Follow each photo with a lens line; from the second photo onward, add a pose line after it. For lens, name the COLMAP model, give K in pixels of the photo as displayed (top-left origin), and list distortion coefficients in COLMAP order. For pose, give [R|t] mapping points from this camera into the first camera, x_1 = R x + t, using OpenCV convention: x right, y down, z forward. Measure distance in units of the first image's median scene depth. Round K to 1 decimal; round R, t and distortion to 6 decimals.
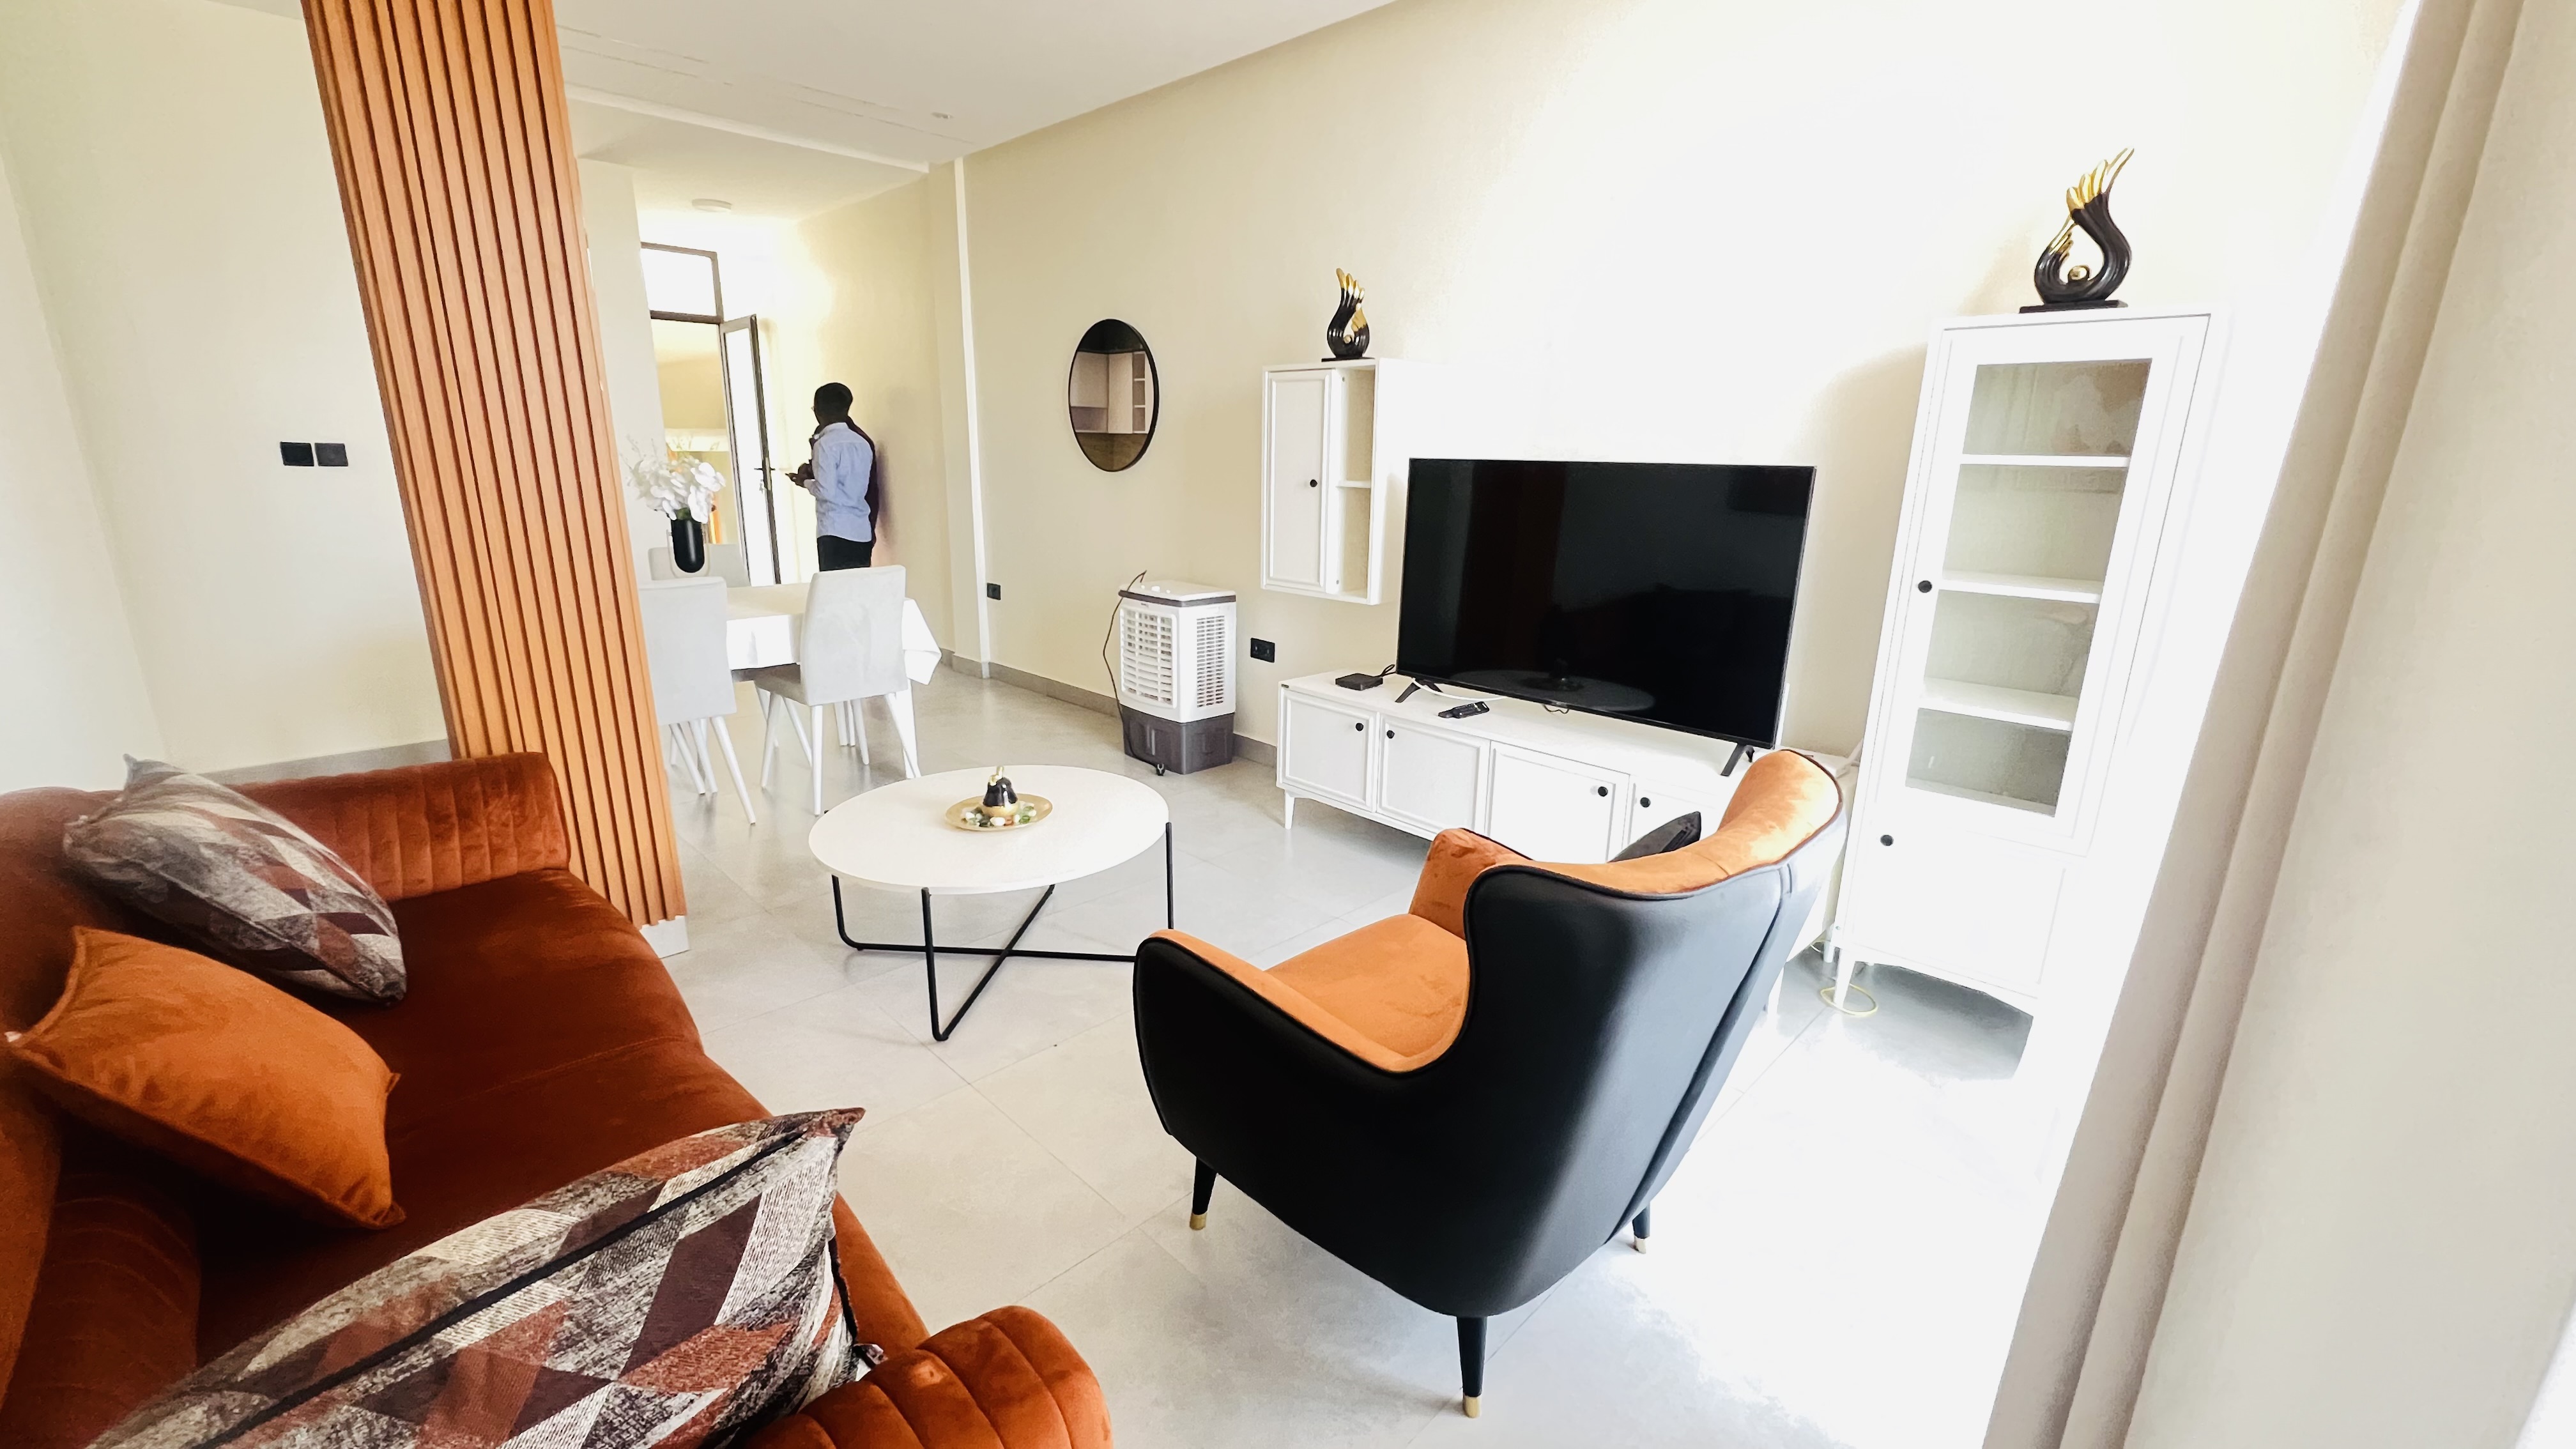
lens RADIAL K [[1034.1, 0, 1281.6], [0, 1034.1, 718.6], [0, 0, 1]] dist [-0.001911, 0.001124]
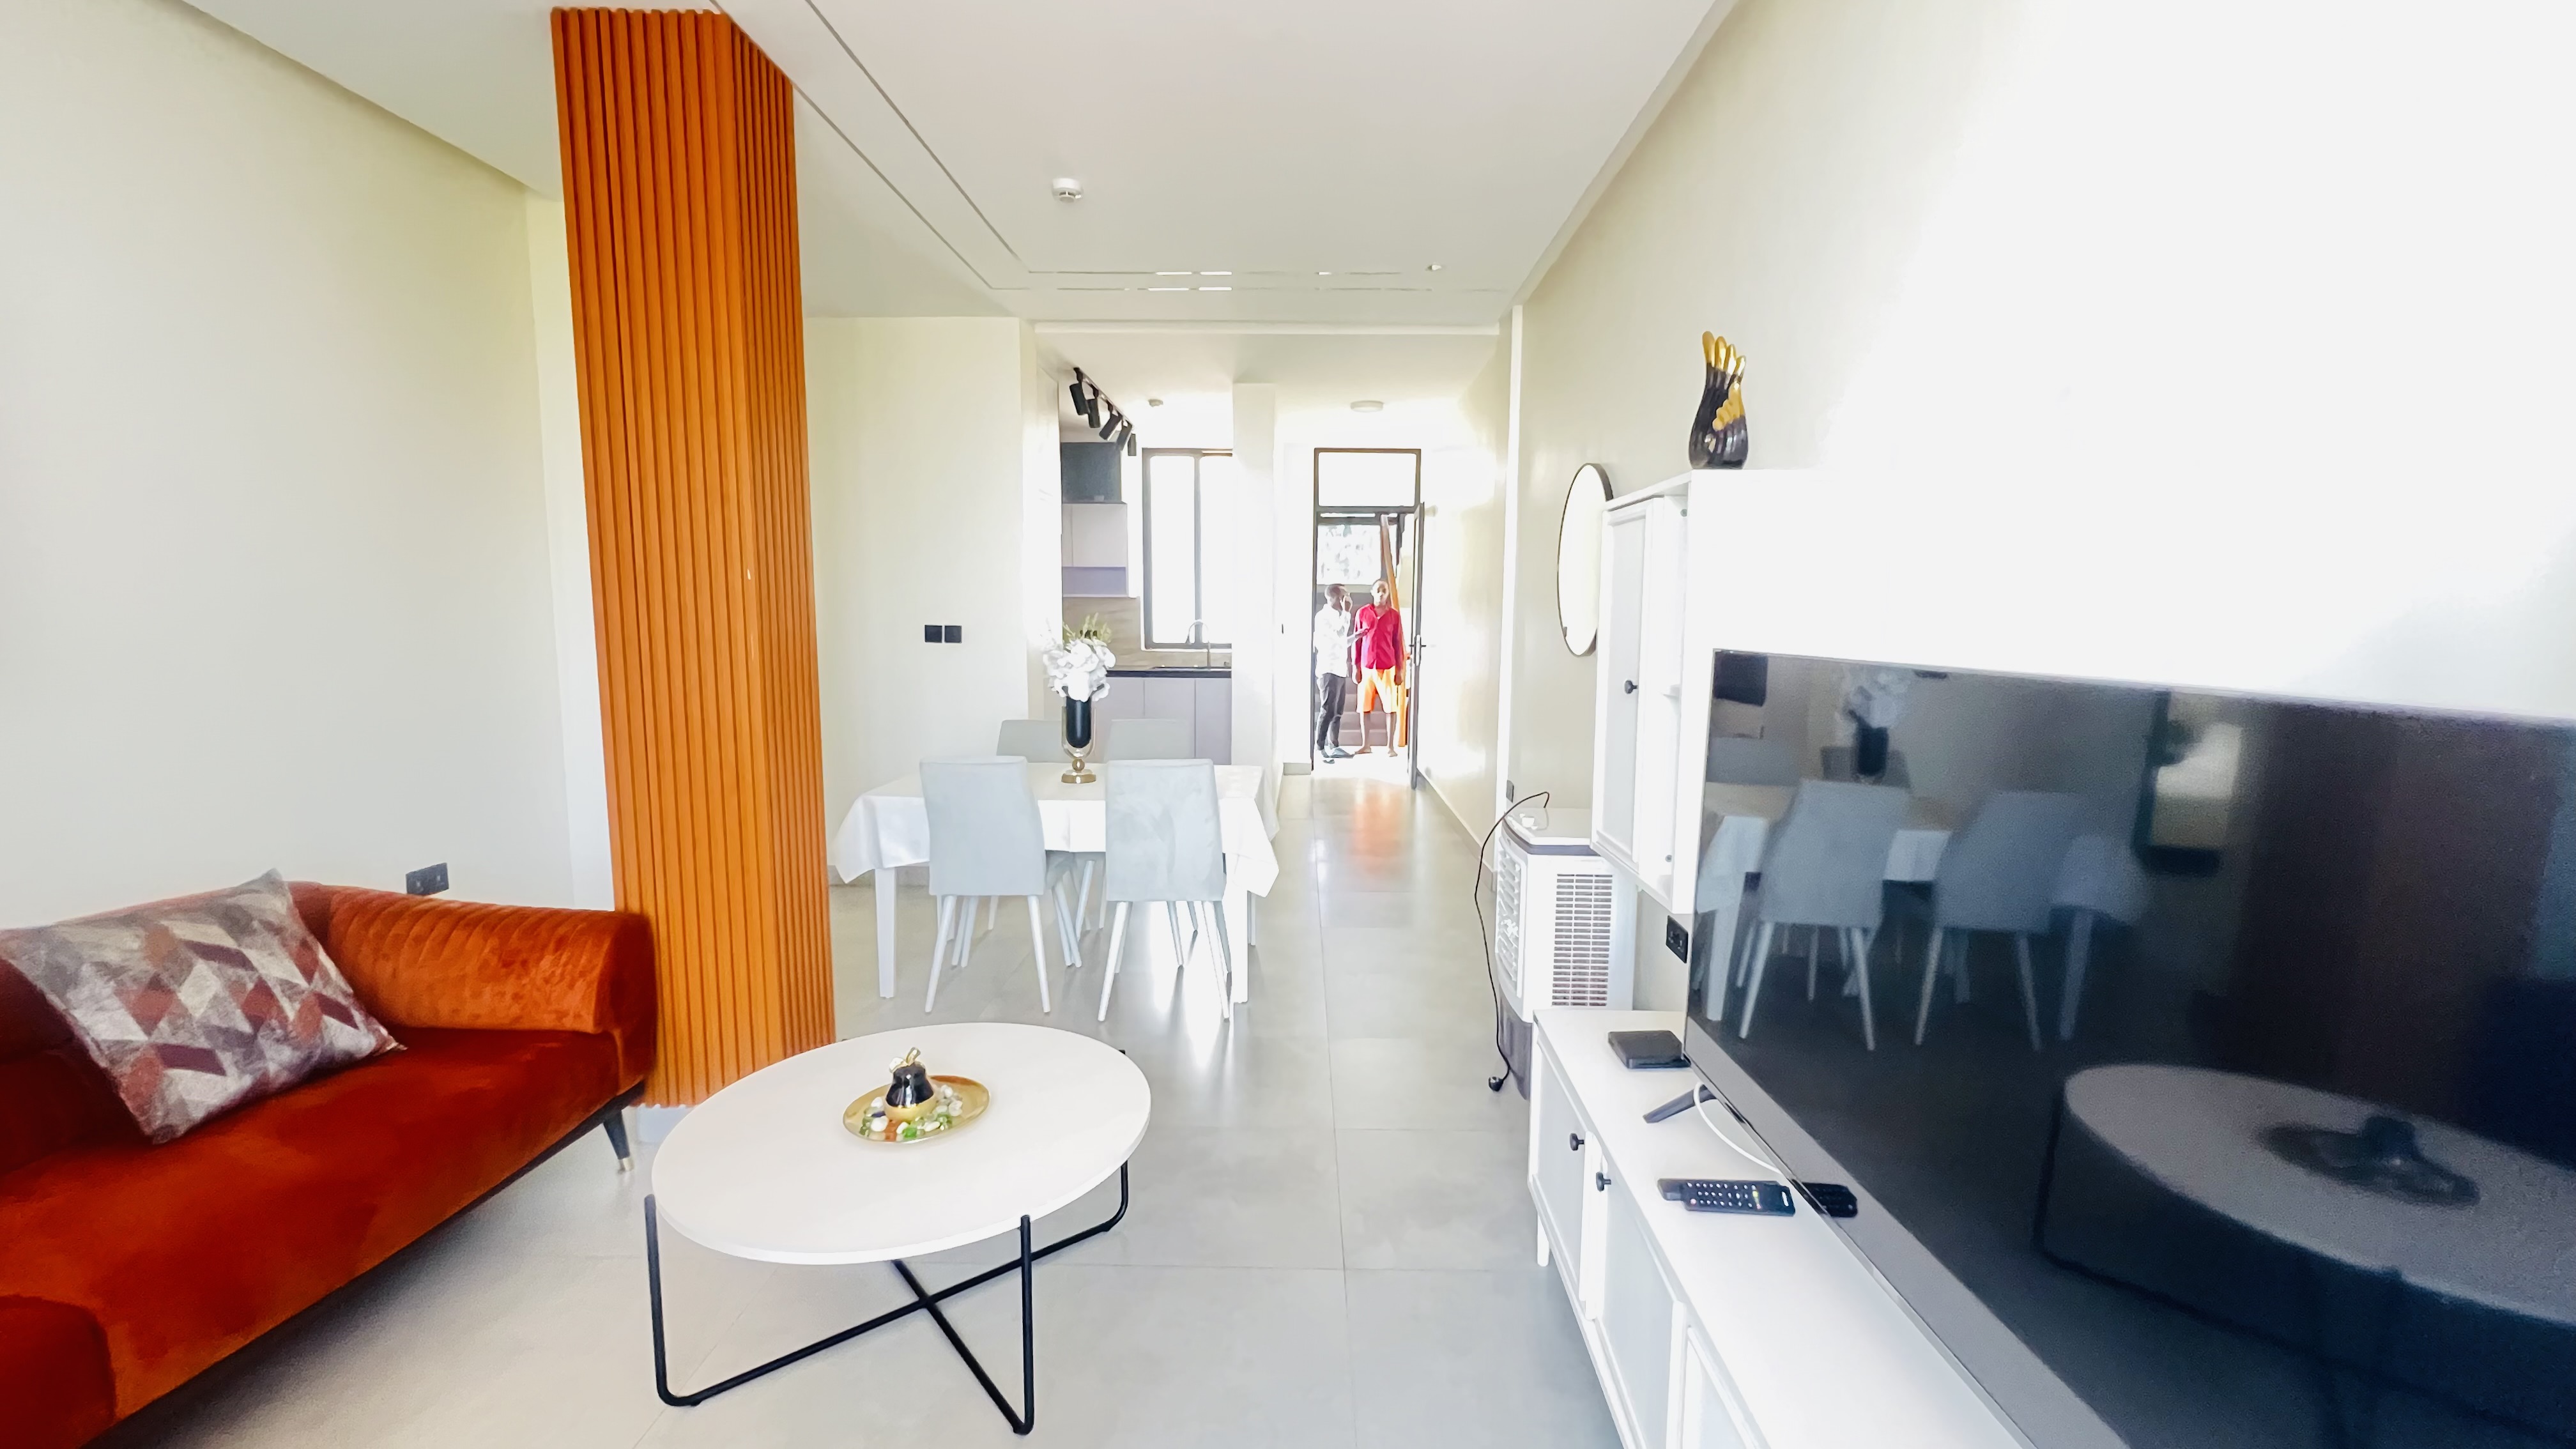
lens RADIAL K [[1034.1, 0, 1281.5], [0, 1034.1, 719.0], [0, 0, 1]] dist [-0.001911, 0.001124]
pose [[0.695660, 0.061627, -0.715723, 0.300097], [-0.176792, 0.980358, -0.087423, -0.117673], [0.696277, 0.187351, 0.692891, 0.436043]]
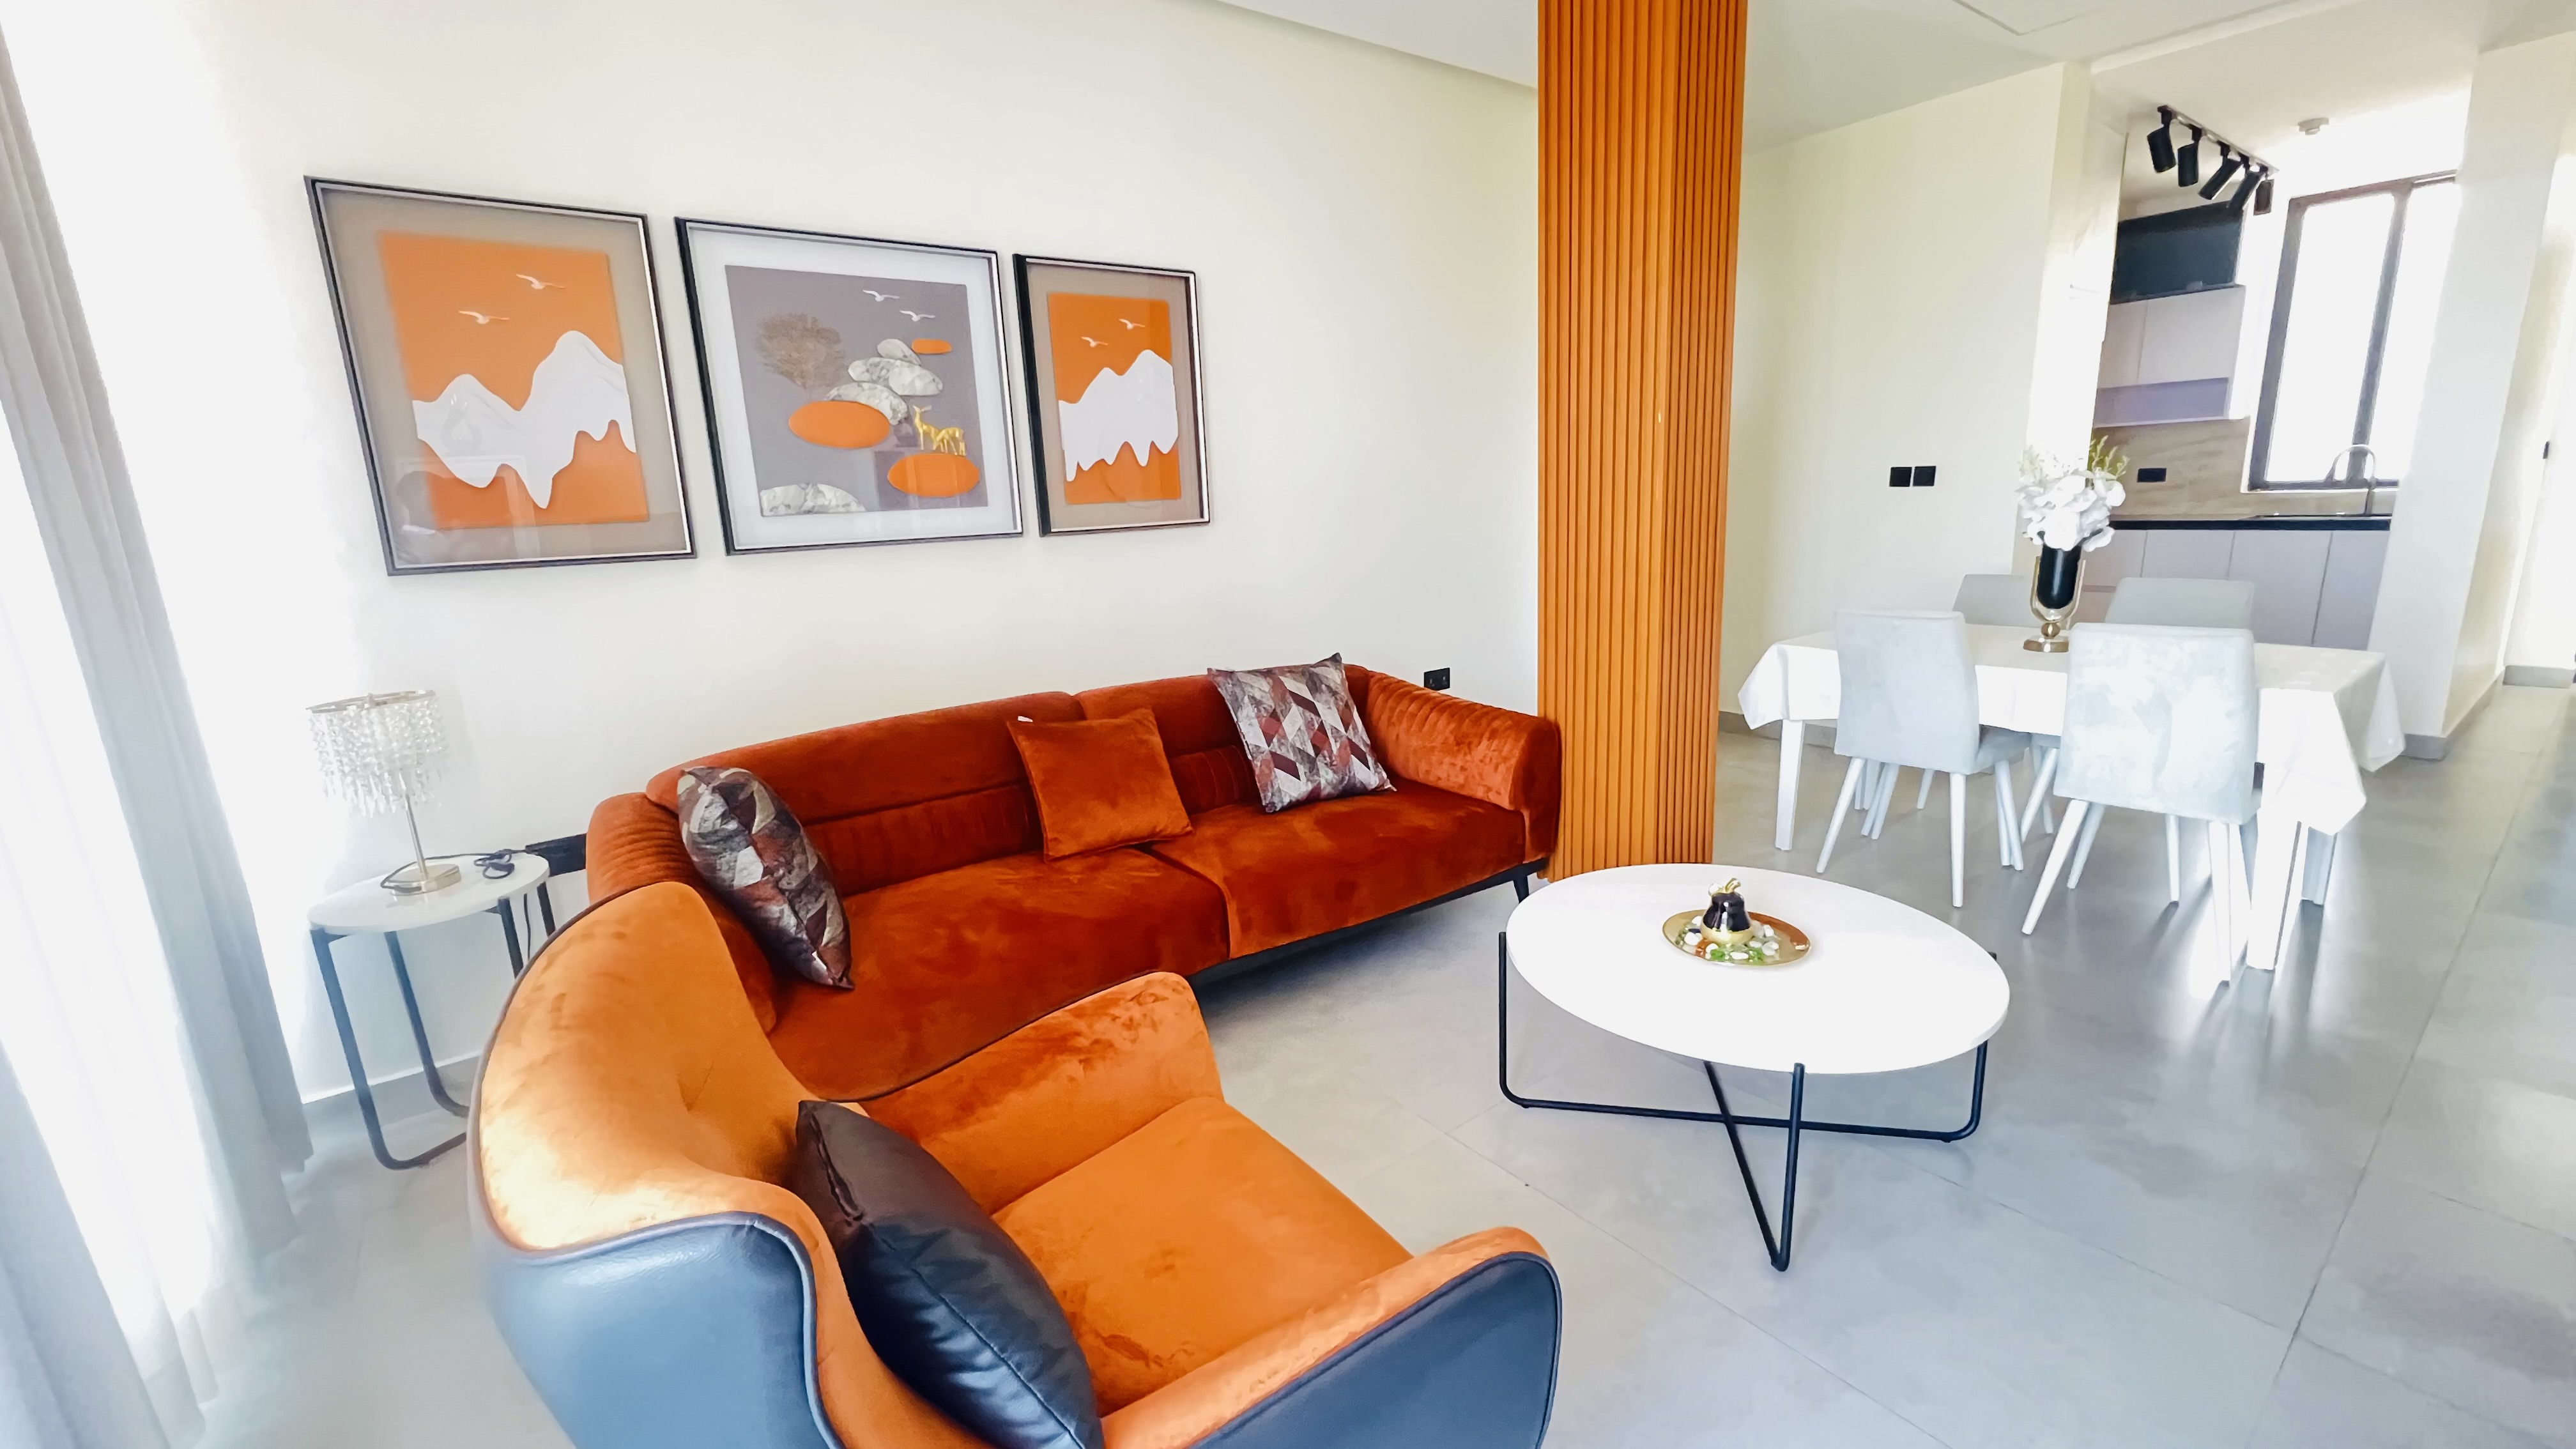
lens RADIAL K [[1034.1, 0, 1285.4], [0, 1034.1, 718.7], [0, 0, 1]] dist [-0.001911, 0.001124]
pose [[-0.129376, 0.203162, -0.970560, 0.336399], [-0.211342, 0.950647, 0.227166, -0.117769], [0.968812, 0.234510, -0.080054, 0.498943]]
